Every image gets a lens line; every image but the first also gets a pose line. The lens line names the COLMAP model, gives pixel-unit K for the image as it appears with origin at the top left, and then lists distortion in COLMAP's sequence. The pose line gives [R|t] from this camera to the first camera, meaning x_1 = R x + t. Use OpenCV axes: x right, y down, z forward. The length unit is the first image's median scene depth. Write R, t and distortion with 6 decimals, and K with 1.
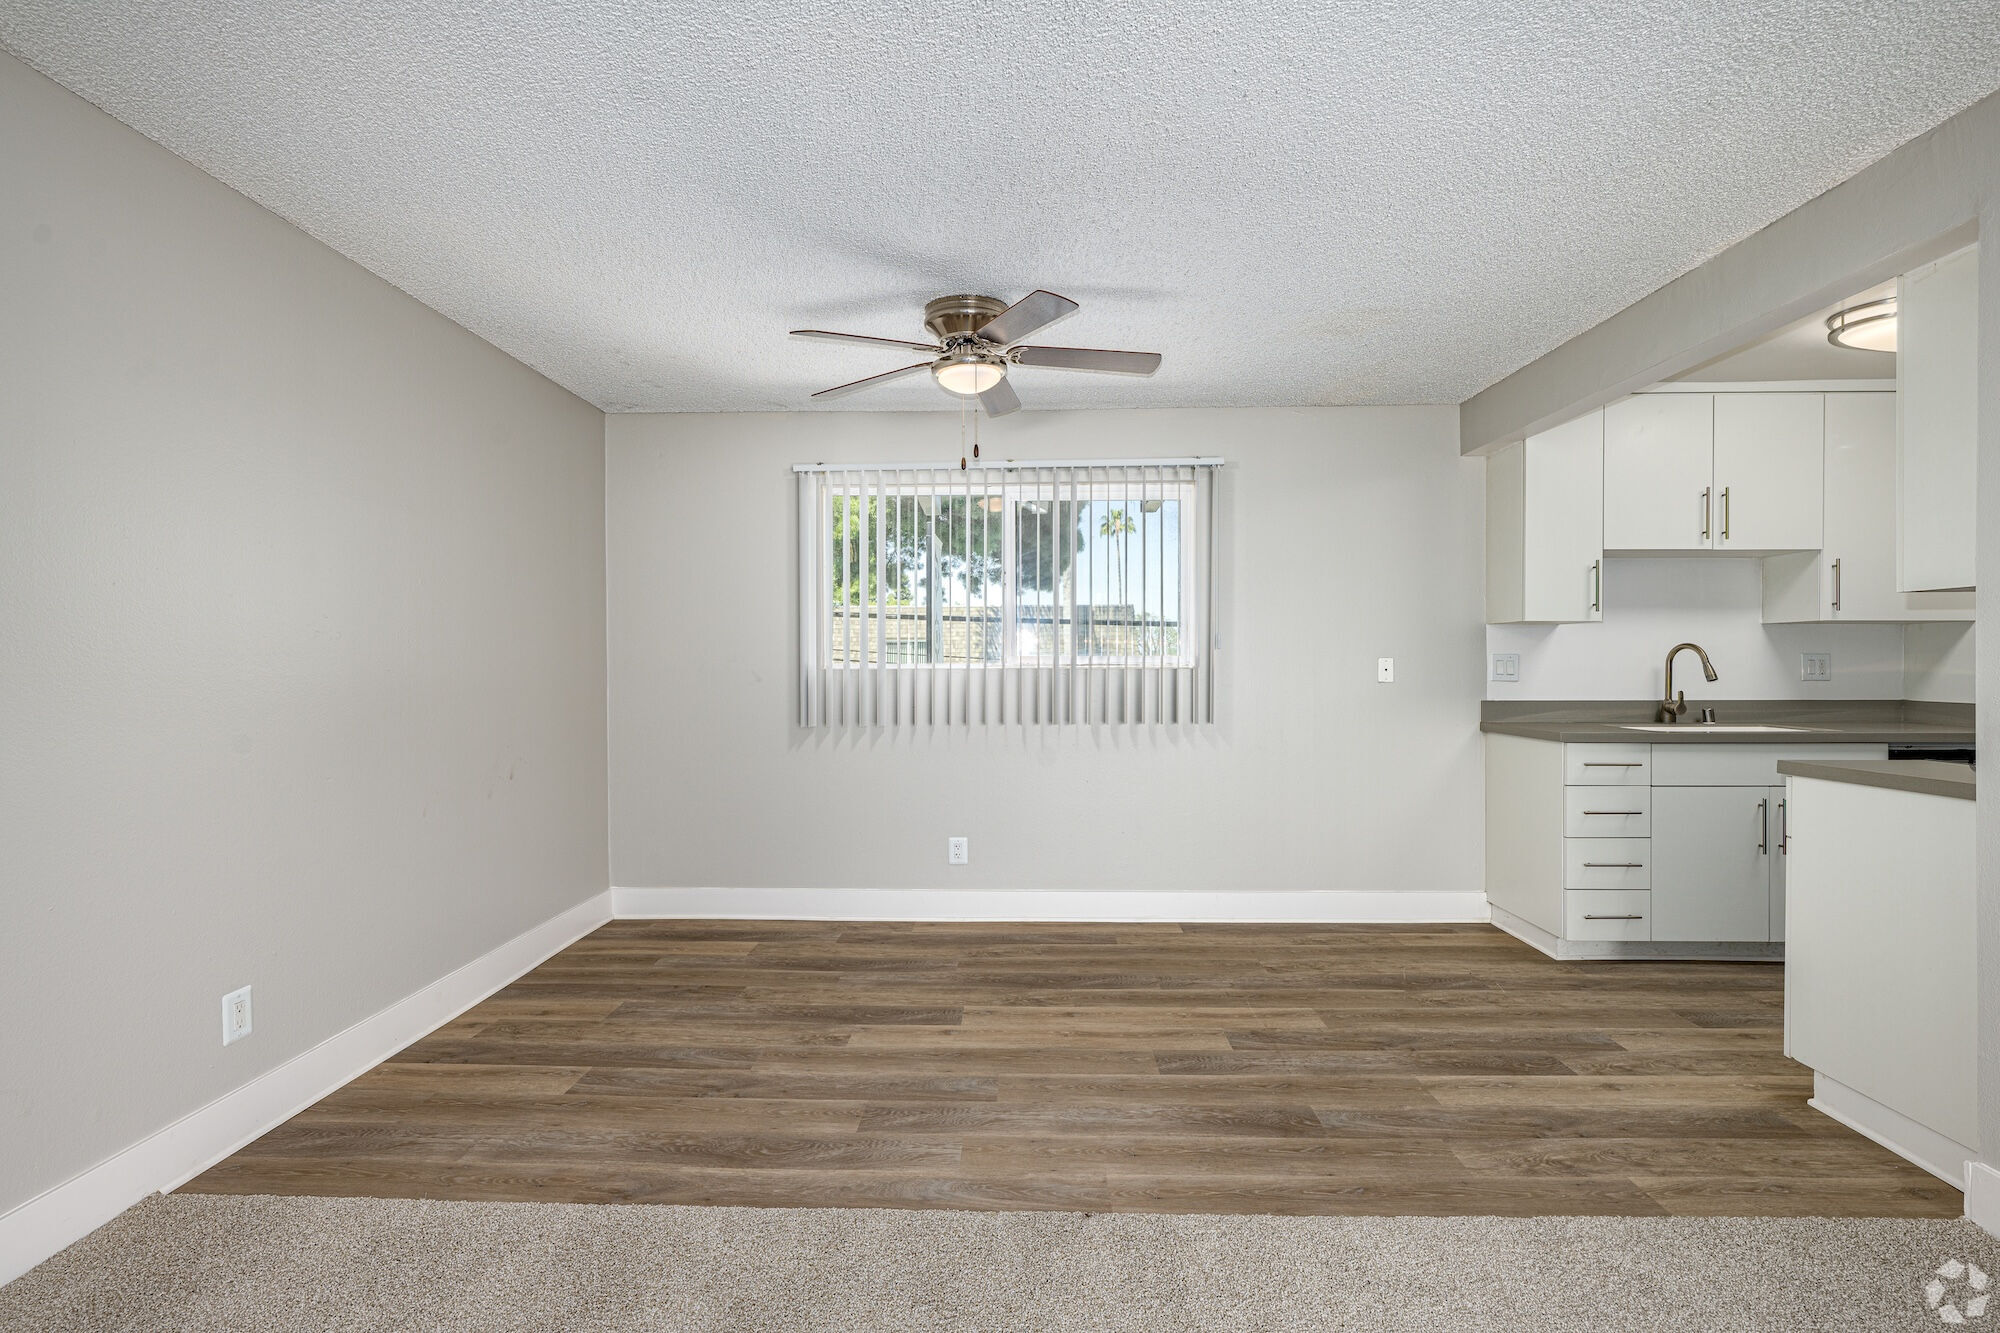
lens RADIAL K [[931.9, 0, 1000.0], [0, 931.9, 666.5], [0, 0, 1]] dist [-0.000100, -0.000025]
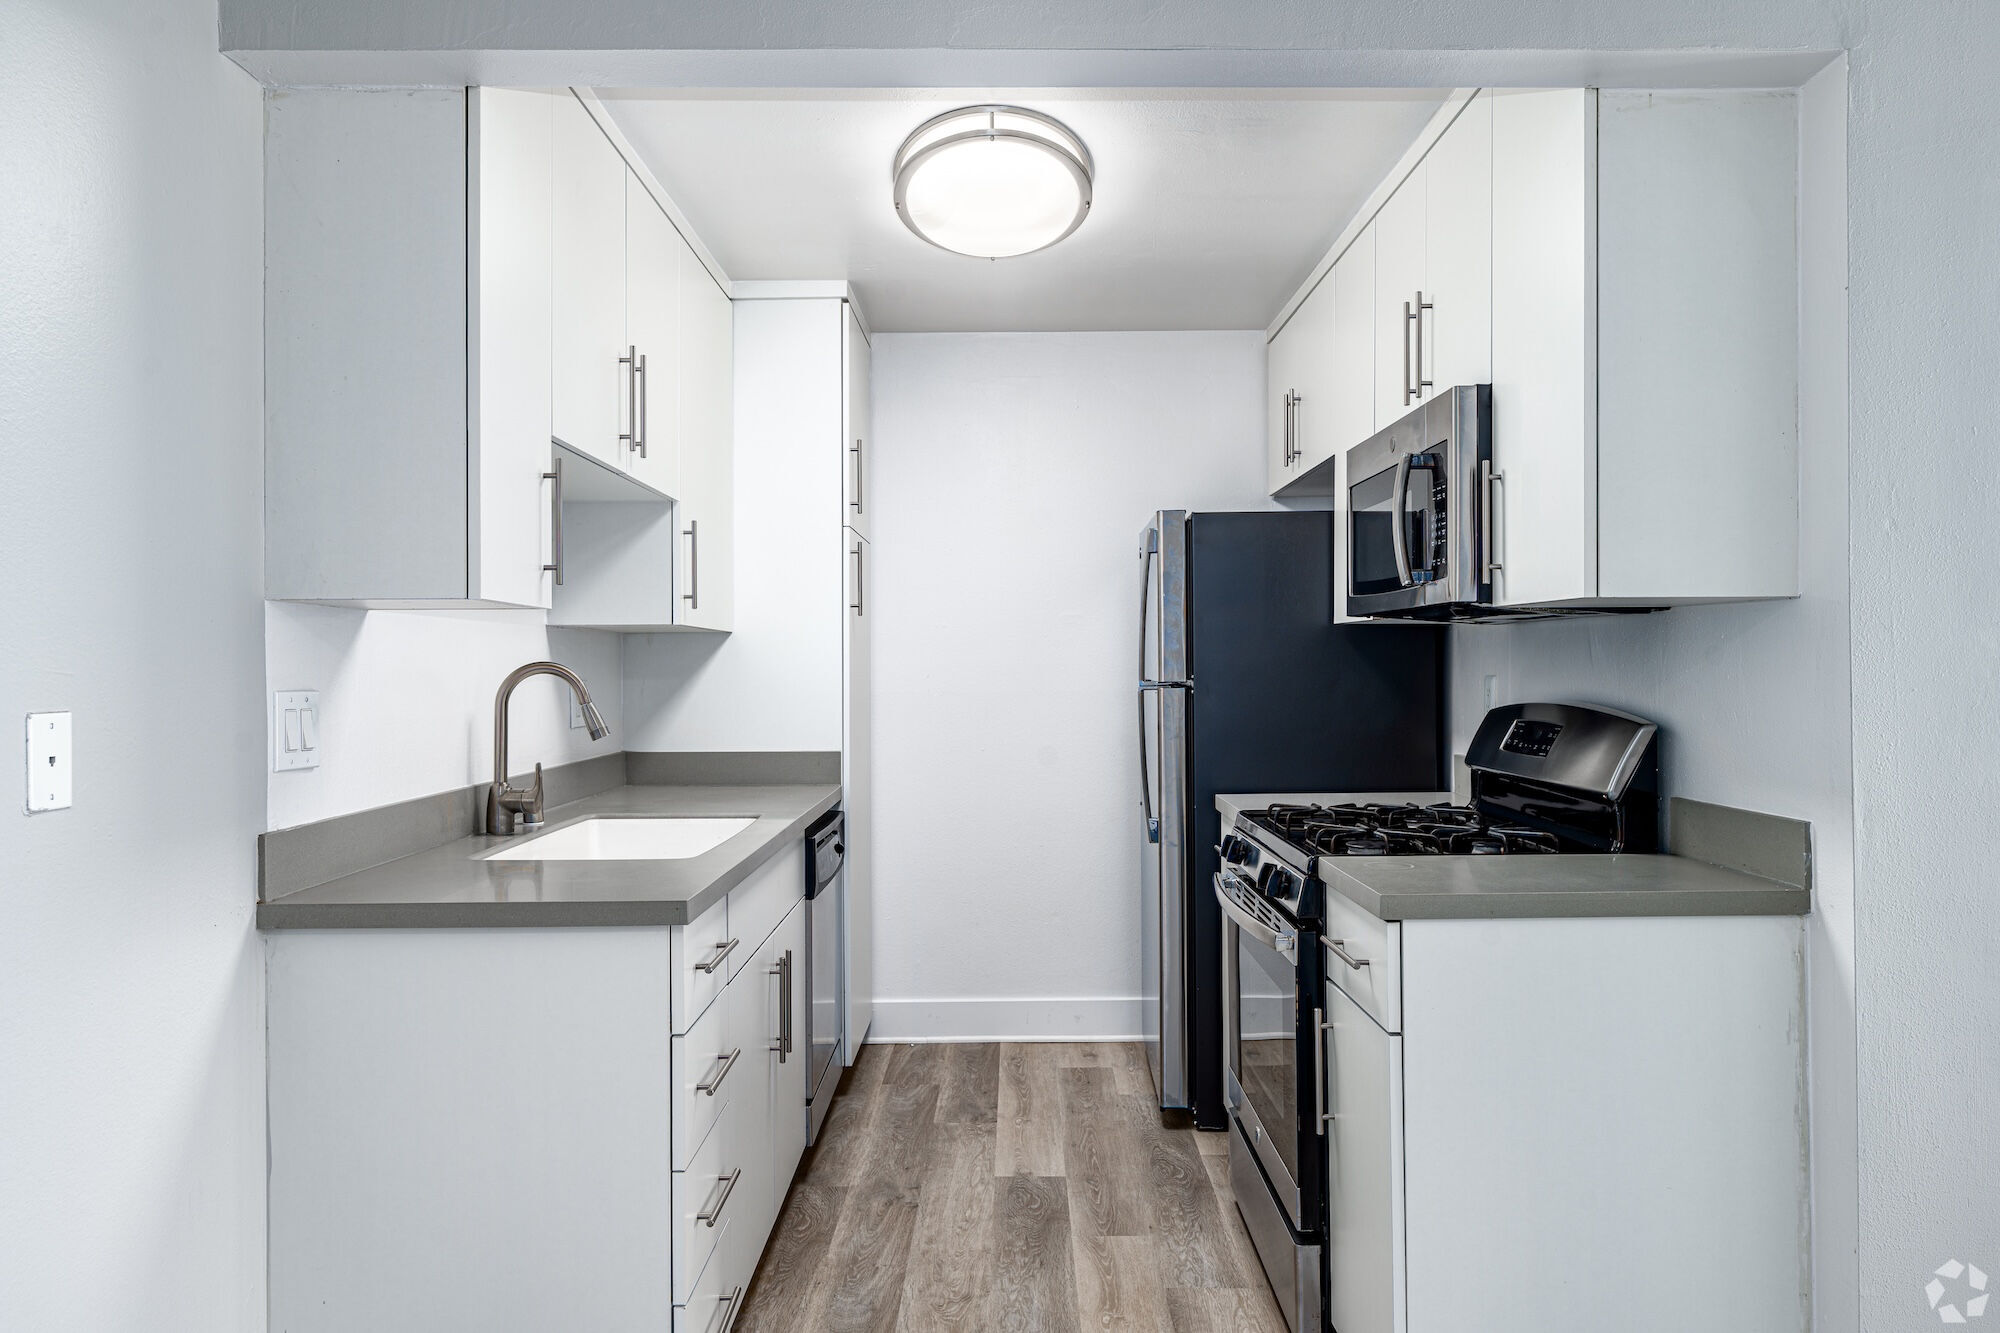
lens RADIAL K [[1350.8, 0, 1000.0], [0, 1350.8, 666.5], [0, 0, 1]] dist [0.000456, 0.000366]
pose [[-0.033451, 0.000425, 0.999440, 0.039165], [0.011651, 0.999932, -0.000036, -0.019270], [-0.999372, 0.011643, -0.033454, 0.766197]]
